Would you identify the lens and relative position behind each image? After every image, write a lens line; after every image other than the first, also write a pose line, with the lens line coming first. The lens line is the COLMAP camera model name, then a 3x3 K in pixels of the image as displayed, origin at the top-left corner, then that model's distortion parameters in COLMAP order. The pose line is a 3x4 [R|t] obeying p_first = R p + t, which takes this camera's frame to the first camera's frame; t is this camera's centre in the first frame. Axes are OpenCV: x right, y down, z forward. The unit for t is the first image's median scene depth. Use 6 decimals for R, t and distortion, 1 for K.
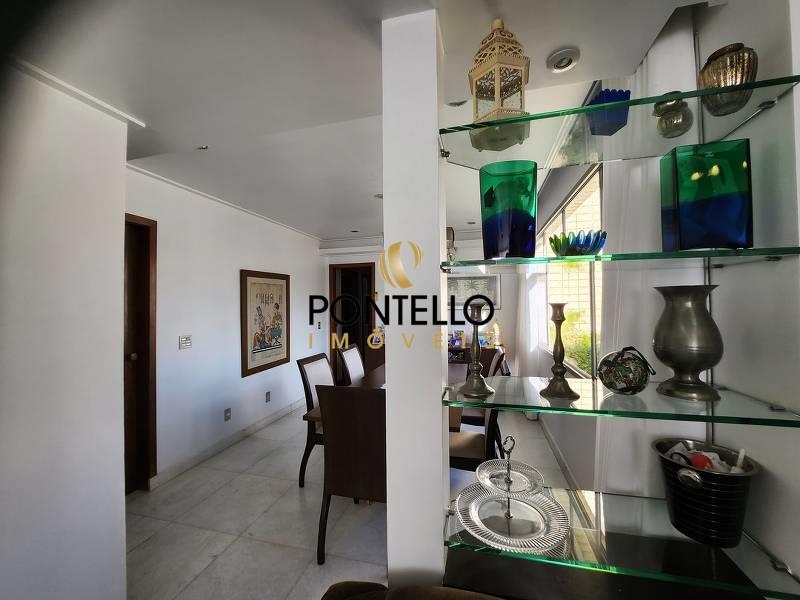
lens RADIAL K [[320.6, 0, 404.8], [0, 320.6, 300.4], [0, 0, 1]] dist [-0.016487, 0.000246]
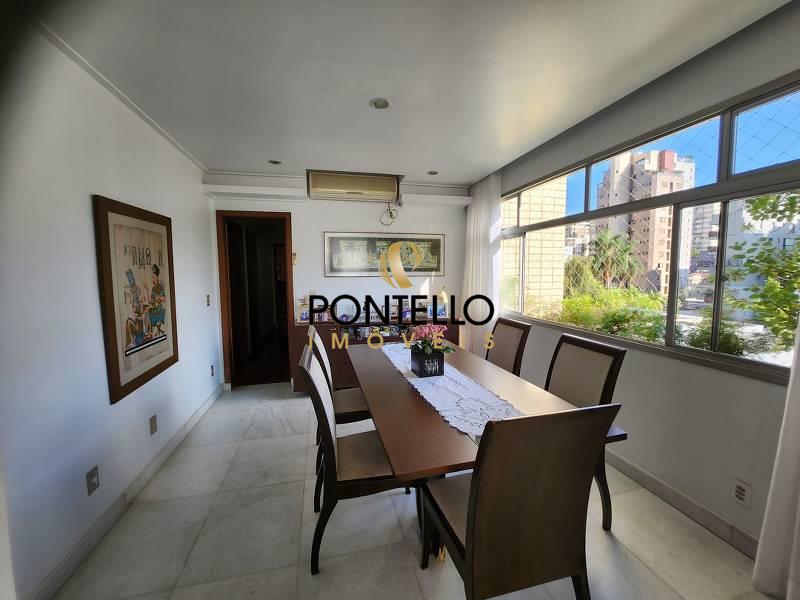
lens RADIAL K [[320.6, 0, 396.4], [0, 320.6, 301.1], [0, 0, 1]] dist [-0.016487, 0.000246]
pose [[0.887081, -0.032148, 0.460494, -0.298919], [-0.013329, 0.995372, 0.095166, 0.014097], [-0.461422, -0.090558, 0.882547, 0.304941]]
